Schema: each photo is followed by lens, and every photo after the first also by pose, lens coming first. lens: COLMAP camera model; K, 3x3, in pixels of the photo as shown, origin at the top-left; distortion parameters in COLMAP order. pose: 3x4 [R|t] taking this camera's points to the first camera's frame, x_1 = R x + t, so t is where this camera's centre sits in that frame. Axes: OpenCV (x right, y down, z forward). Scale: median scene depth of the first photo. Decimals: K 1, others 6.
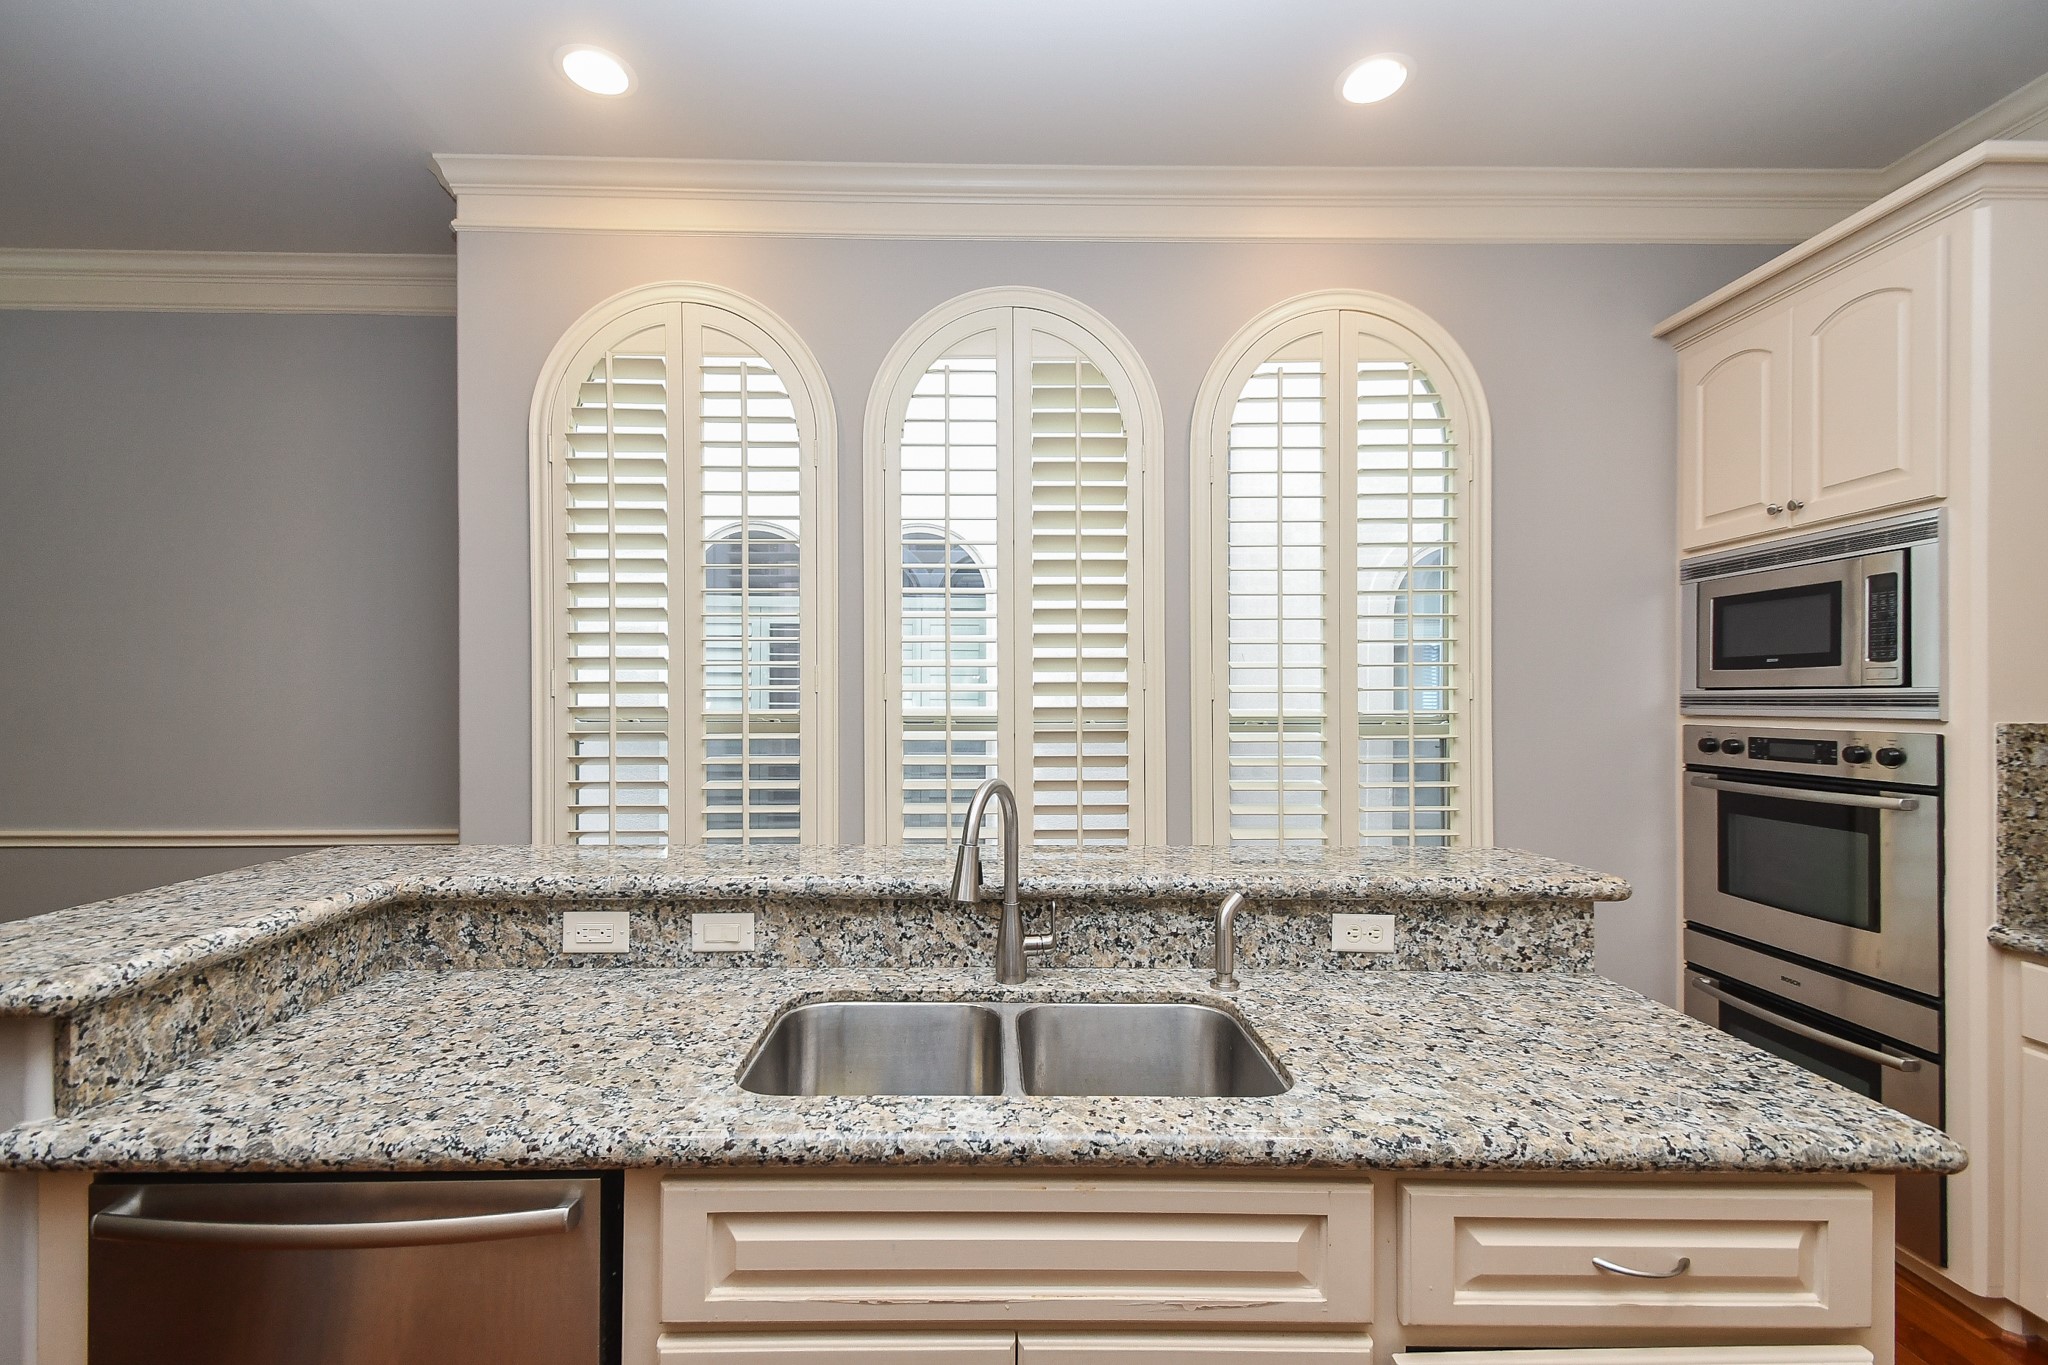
lens RADIAL K [[887.6, 0, 1000.3], [0, 887.6, 695.1], [0, 0, 1]] dist [0.042650, -0.017311]
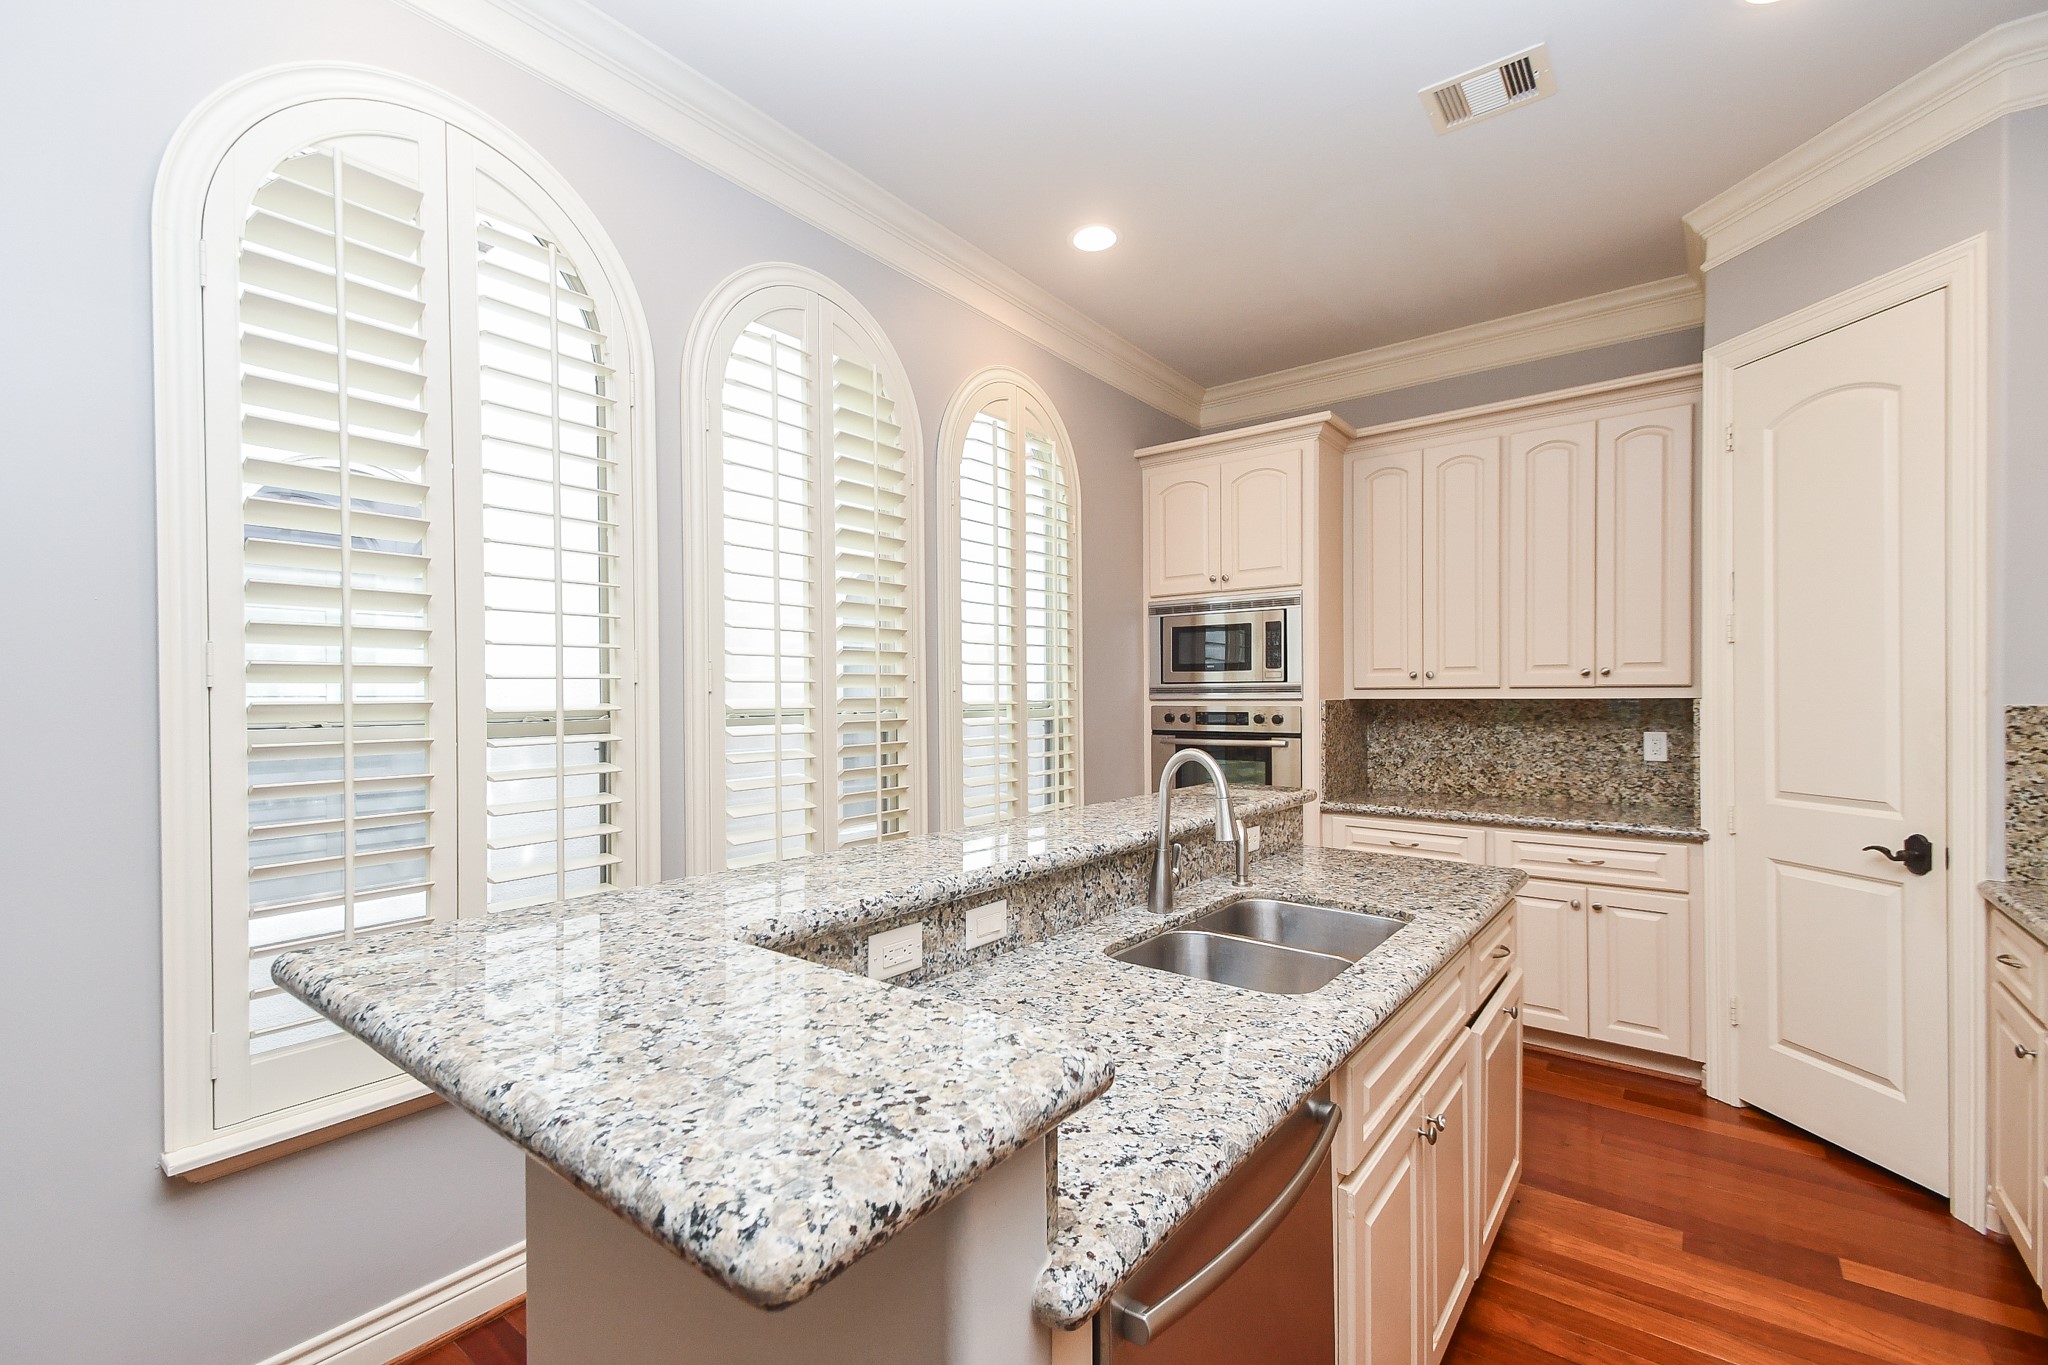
lens RADIAL K [[887.6, 0, 1000.3], [0, 887.6, 695.1], [0, 0, 1]] dist [0.042650, -0.017311]
pose [[0.631803, -0.005899, 0.775106, -0.806370], [0.003207, 0.999982, 0.004997, 0.006977], [-0.775122, -0.000672, 0.631811, 0.282494]]
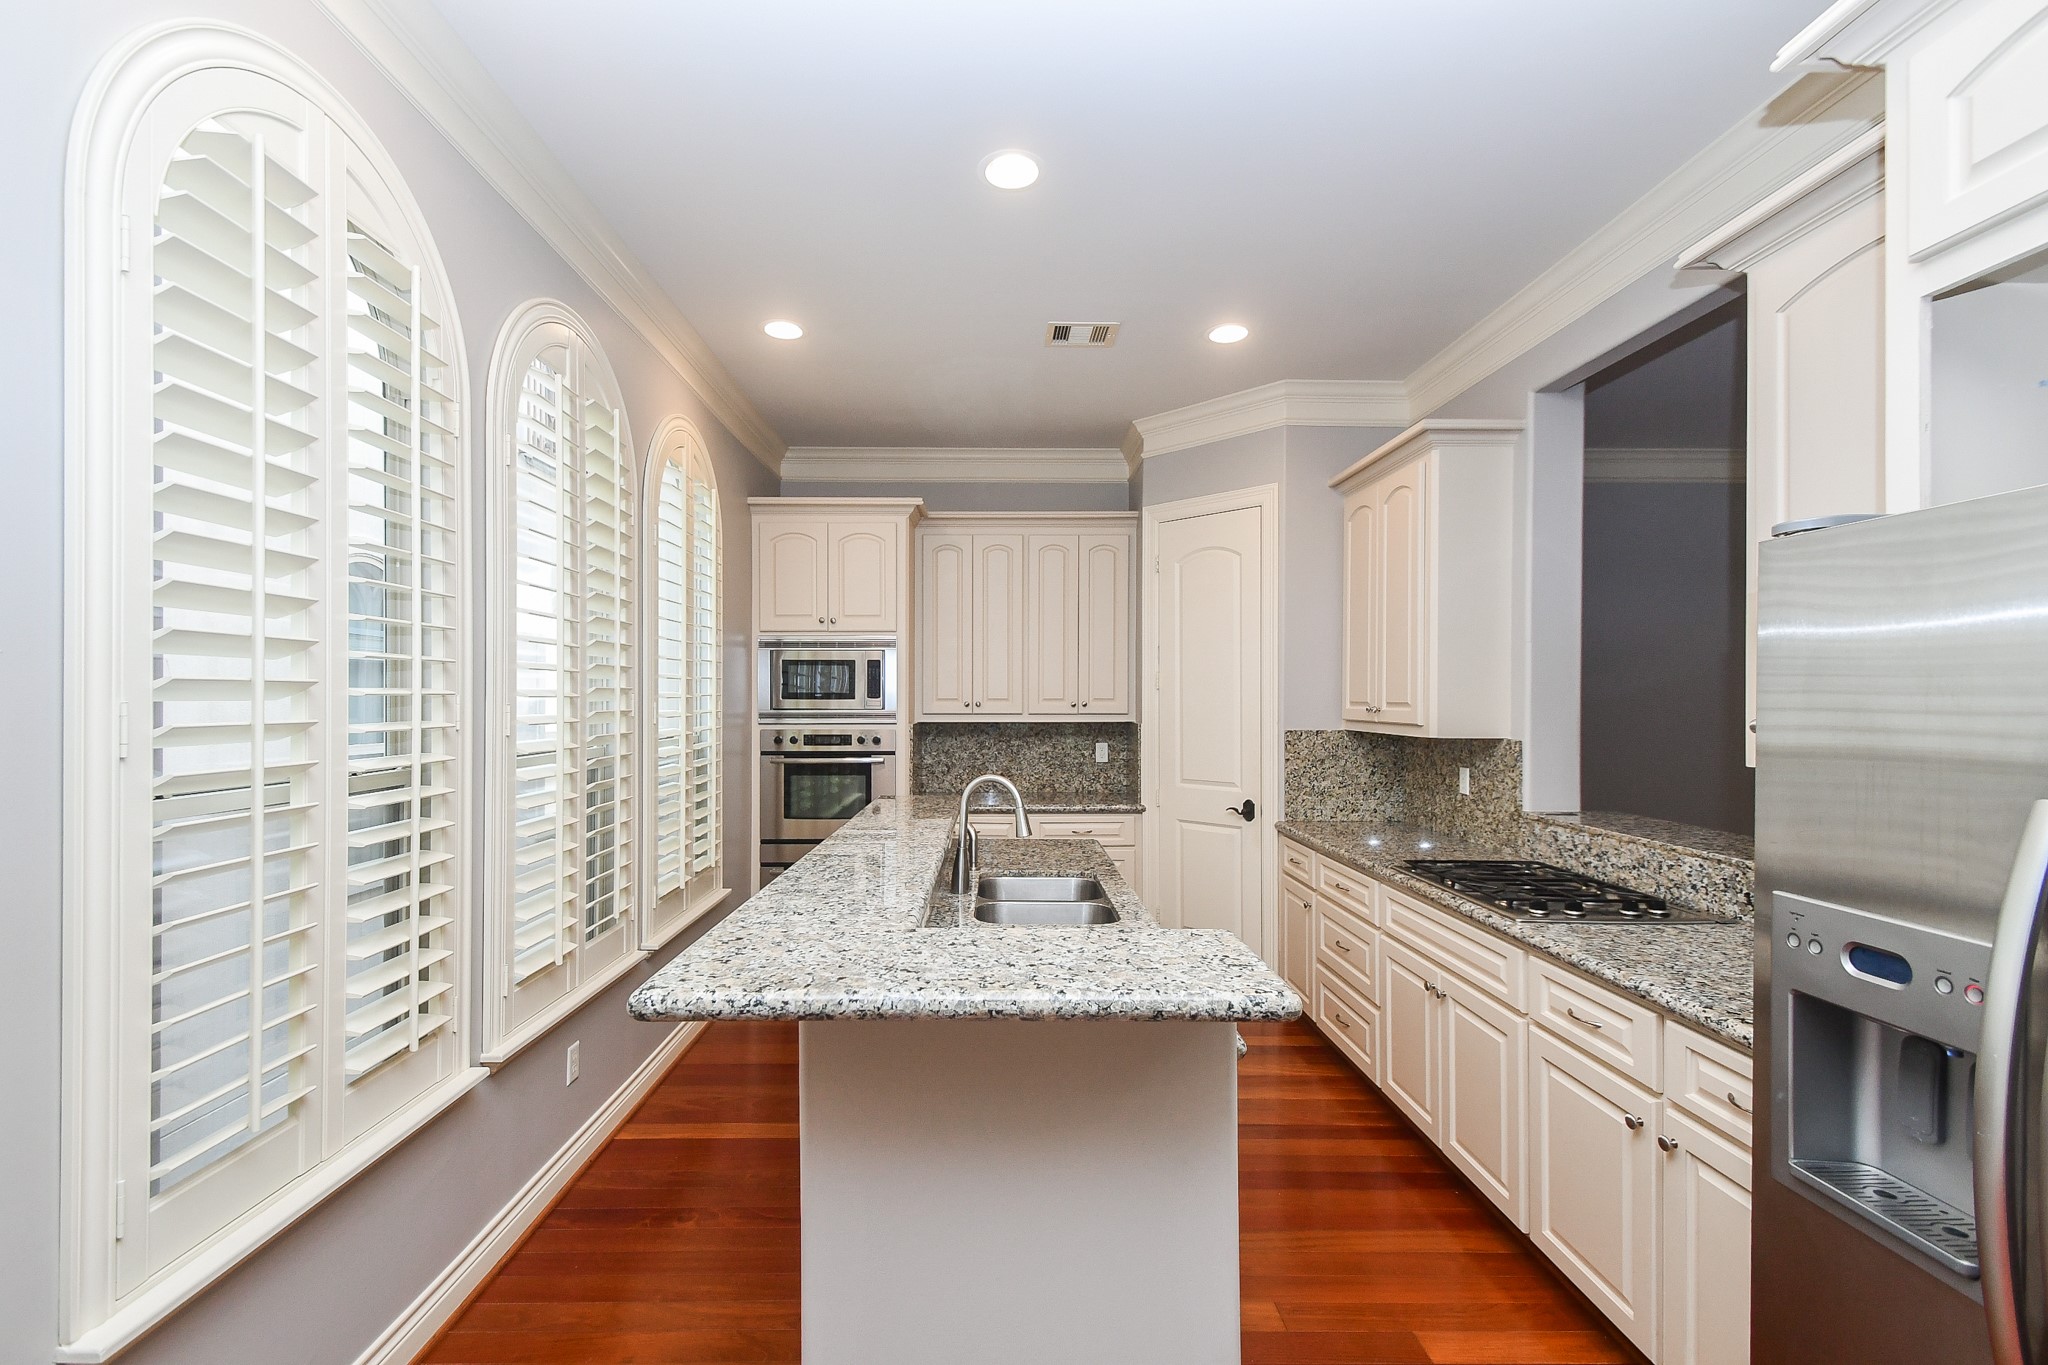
lens RADIAL K [[887.6, 0, 1000.3], [0, 887.6, 695.1], [0, 0, 1]] dist [0.042650, -0.017311]
pose [[0.007201, 0.001050, 0.999974, -1.258264], [-0.004992, 0.999987, -0.001014, -0.044744], [-0.999962, -0.004984, 0.007207, 0.673221]]
